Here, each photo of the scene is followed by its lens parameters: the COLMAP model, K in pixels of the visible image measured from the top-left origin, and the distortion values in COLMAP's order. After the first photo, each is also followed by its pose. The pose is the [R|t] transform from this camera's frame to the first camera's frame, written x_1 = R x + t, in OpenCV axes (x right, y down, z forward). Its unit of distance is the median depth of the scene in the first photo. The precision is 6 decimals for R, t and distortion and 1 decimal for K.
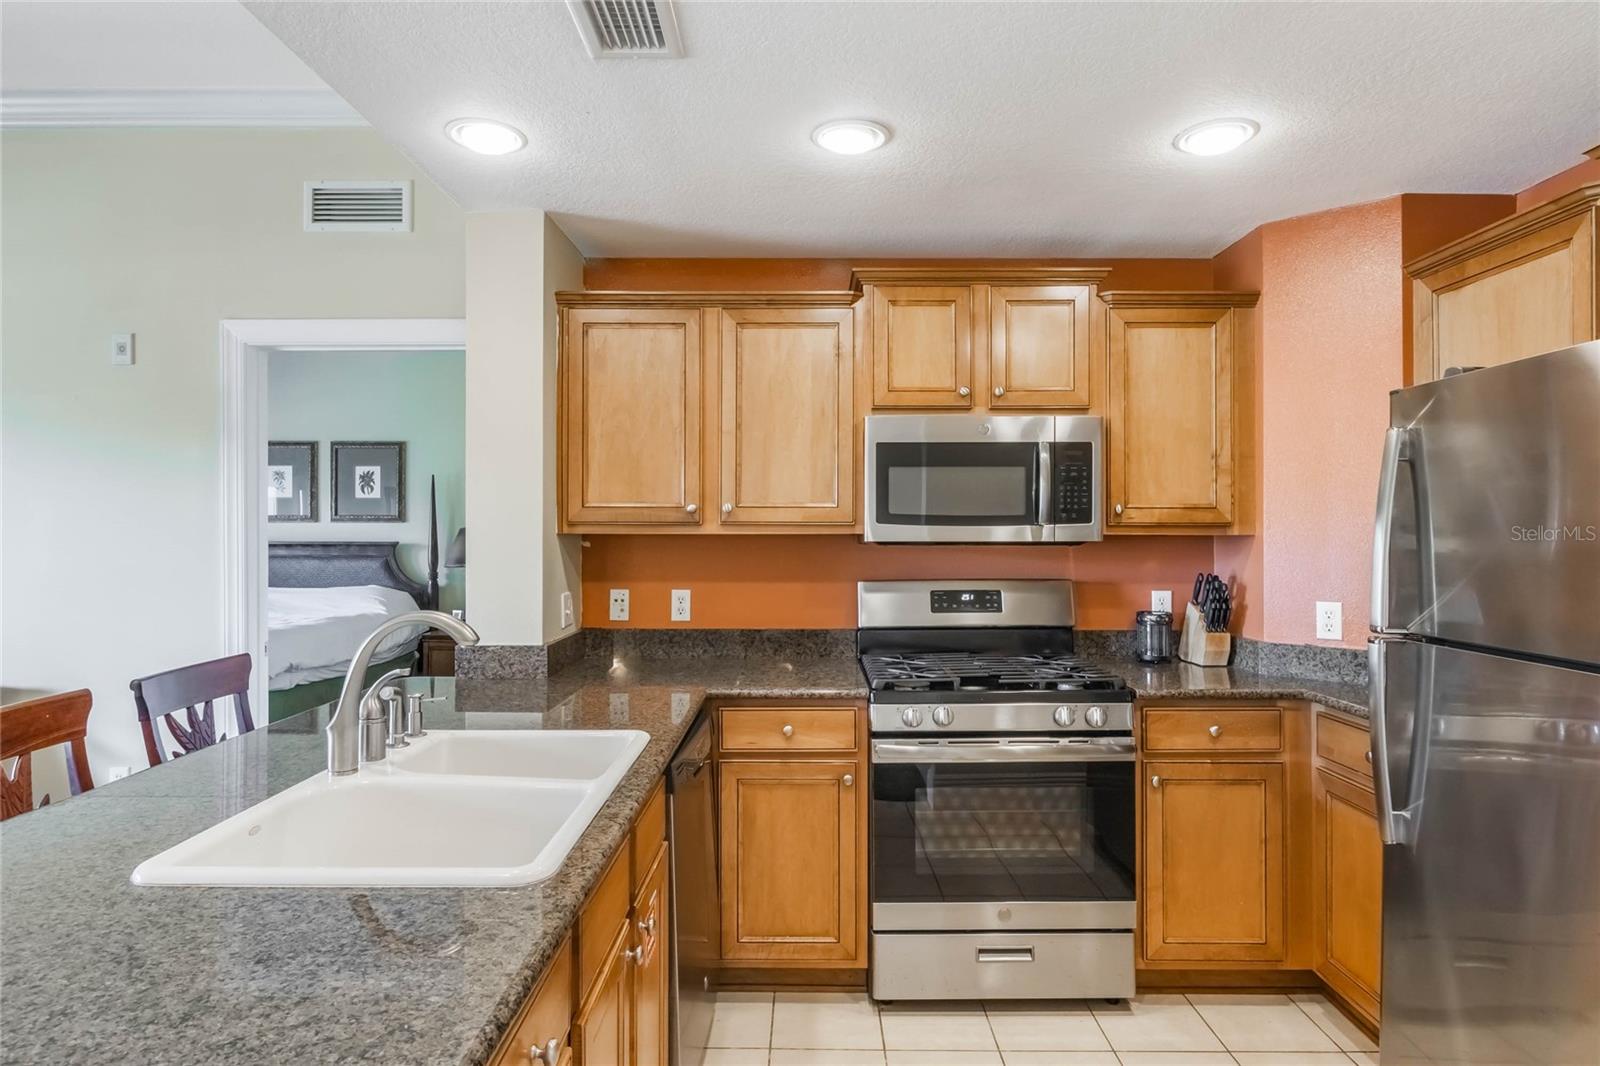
lens RADIAL K [[886.3, 0, 791.6], [0, 886.3, 528.0], [0, 0, 1]] dist [-0.000025, -0.001363]
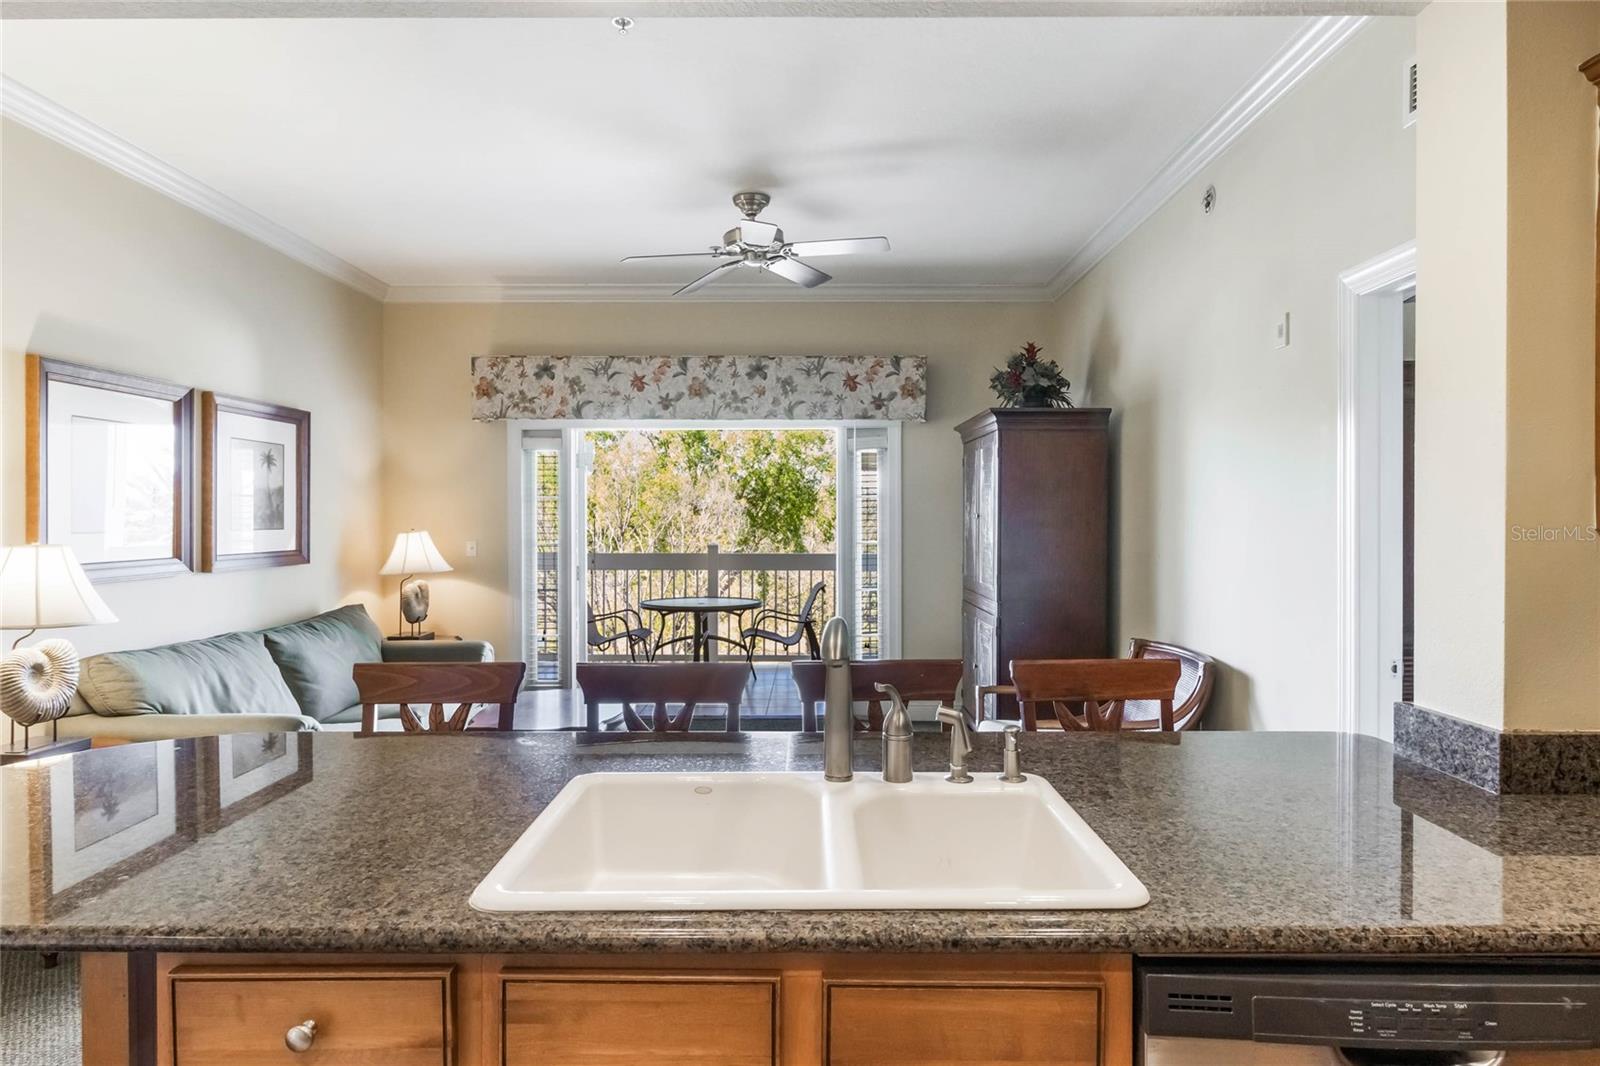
lens RADIAL K [[928.9, 0, 826.0], [0, 928.9, 539.1], [0, 0, 1]] dist [0.001335, -0.003750]
pose [[0.019905, 0.023999, -0.999514, 0.272438], [0.003554, 0.999704, 0.024075, -0.003804], [0.999796, -0.004031, 0.019814, 0.535173]]
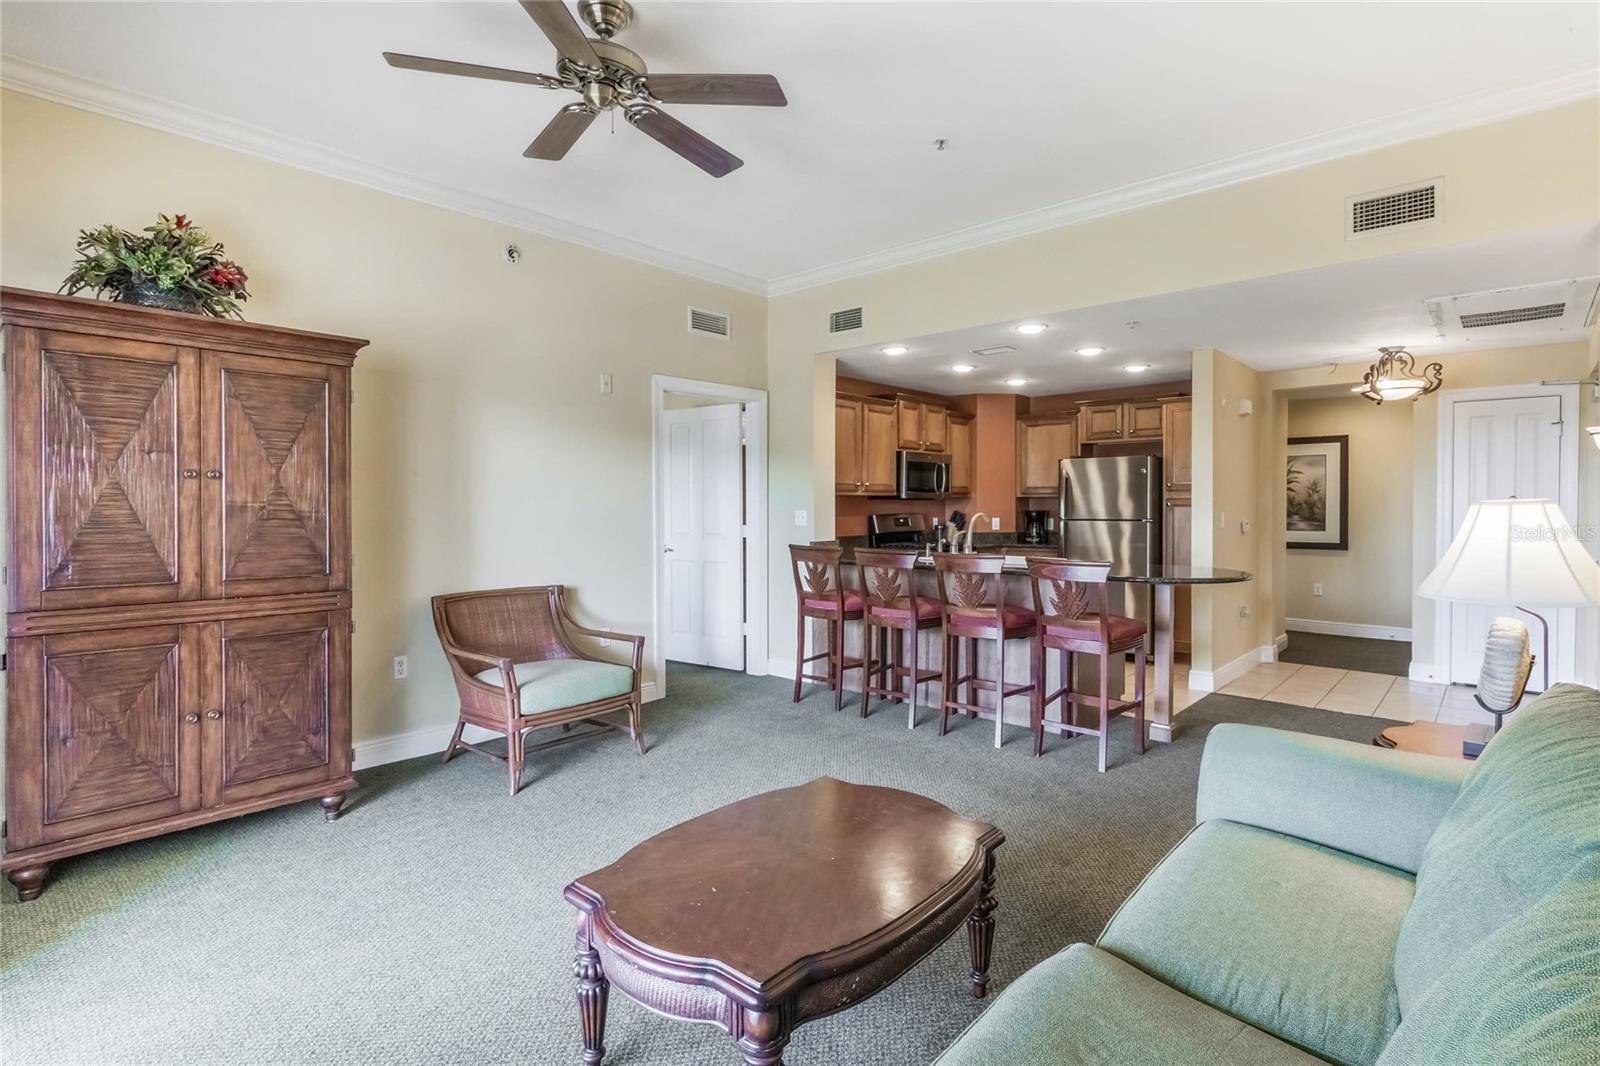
lens RADIAL K [[784.6, 0, 814.3], [0, 784.6, 521.1], [0, 0, 1]] dist [-0.015860, -0.000914]
pose [[0.658597, -0.016634, 0.752312, -1.807245], [-0.001898, 0.999716, 0.023766, 0.027806], [-0.752493, -0.017080, 0.658378, -0.331801]]
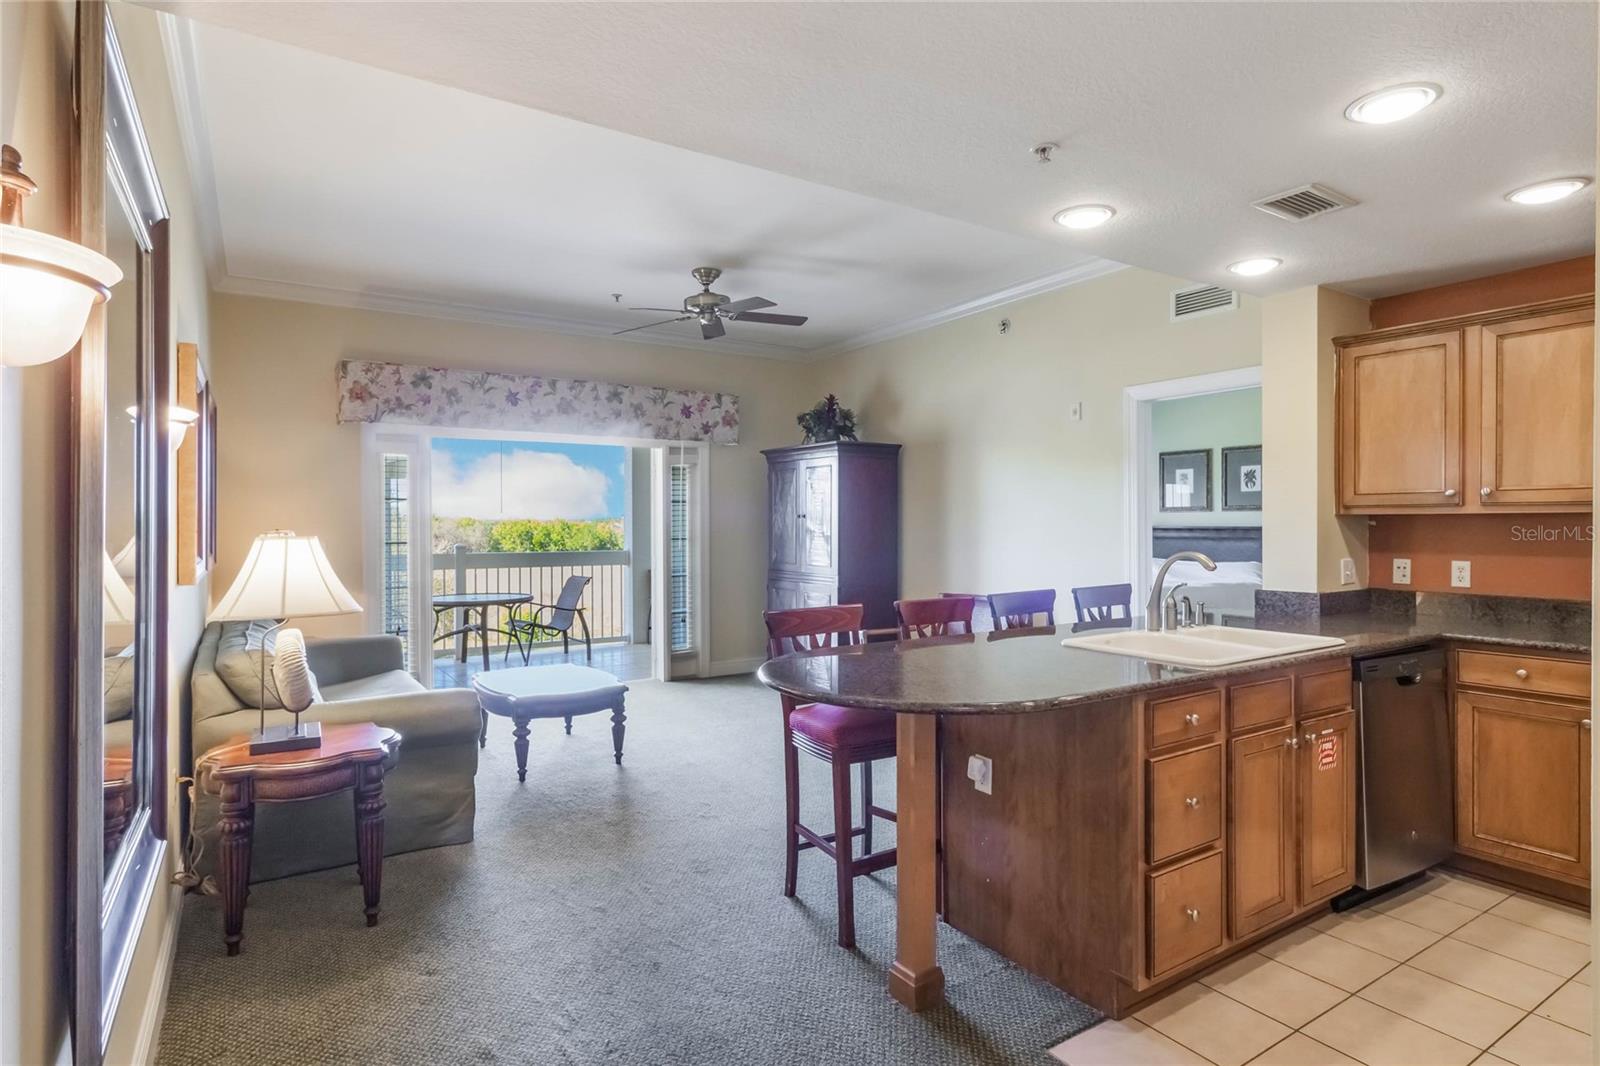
lens RADIAL K [[833.1, 0, 815.1], [0, 833.1, 528.8], [0, 0, 1]] dist [0.001861, -0.000942]
pose [[0.562543, 0.002576, -0.826764, 0.347675], [0.006722, 0.999948, 0.007689, 0.013206], [0.826741, -0.009882, 0.562497, -0.387128]]
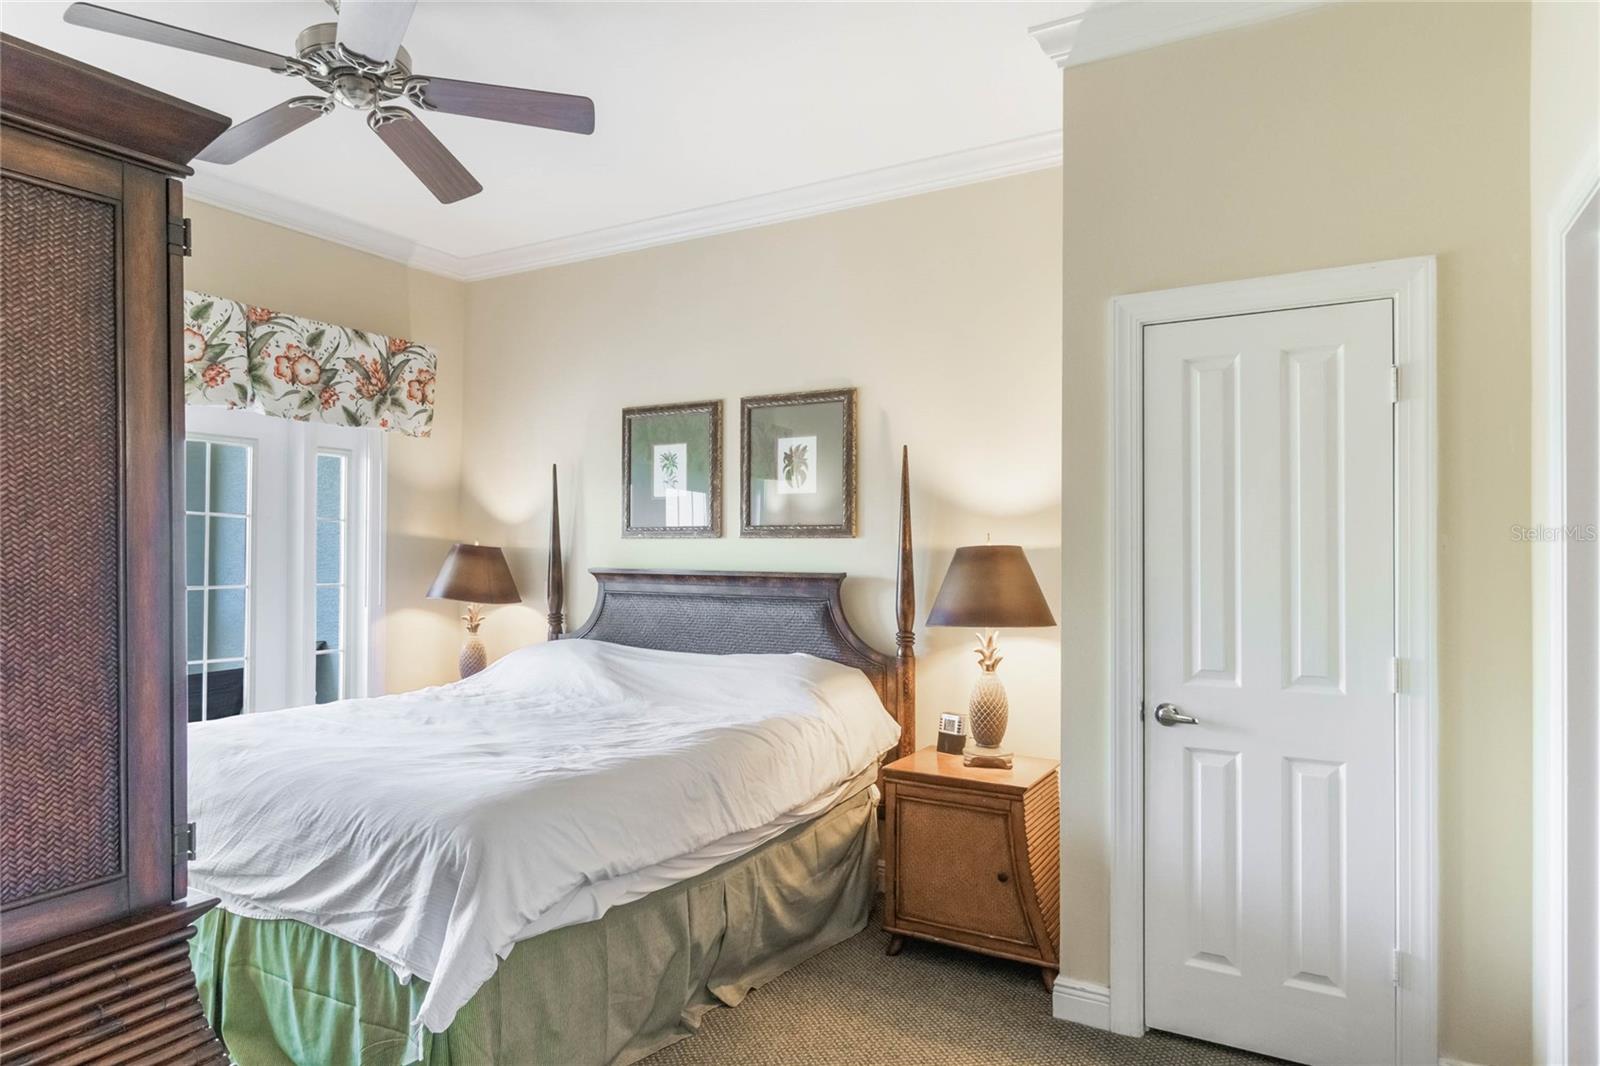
lens RADIAL K [[928.9, 0, 792.5], [0, 928.9, 541.4], [0, 0, 1]] dist [0.001335, -0.003750]
pose [[0.870581, -0.002128, -0.492021, -0.472539], [0.000050, 0.999991, -0.004236, -0.003870], [0.492026, 0.003663, 0.870573, 1.200384]]
